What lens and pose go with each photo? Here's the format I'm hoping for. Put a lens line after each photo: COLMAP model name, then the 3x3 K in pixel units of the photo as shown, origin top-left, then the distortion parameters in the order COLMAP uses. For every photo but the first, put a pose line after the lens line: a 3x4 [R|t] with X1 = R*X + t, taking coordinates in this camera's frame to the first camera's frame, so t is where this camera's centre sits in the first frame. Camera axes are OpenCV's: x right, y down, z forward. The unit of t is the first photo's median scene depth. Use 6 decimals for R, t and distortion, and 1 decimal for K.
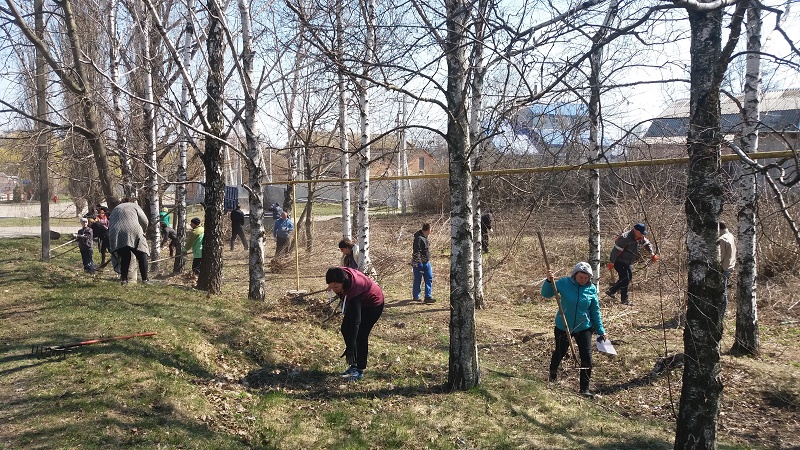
lens RADIAL K [[656.7, 0, 400.0], [0, 656.7, 225.0], [0, 0, 1]] dist [0.007842, 0.003075]
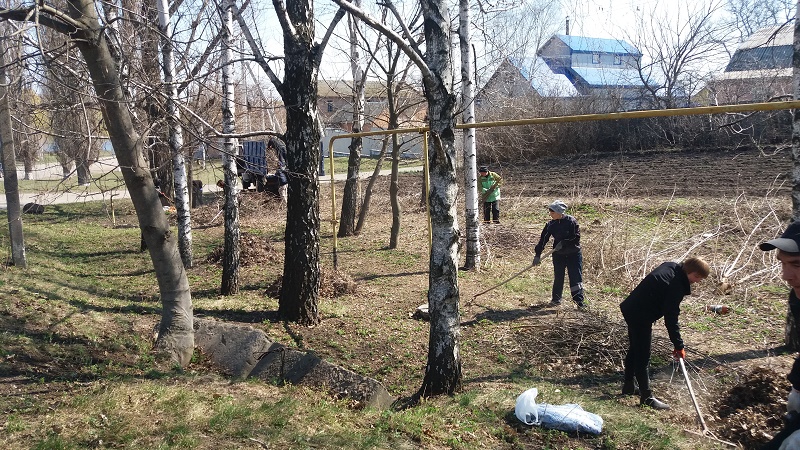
lens RADIAL K [[656.7, 0, 400.0], [0, 656.7, 225.0], [0, 0, 1]] dist [0.007842, 0.003075]
pose [[0.999580, -0.026266, 0.012243, -0.208249], [0.025300, 0.996989, 0.073300, -0.024509], [-0.014132, -0.072960, 0.997235, 0.428313]]
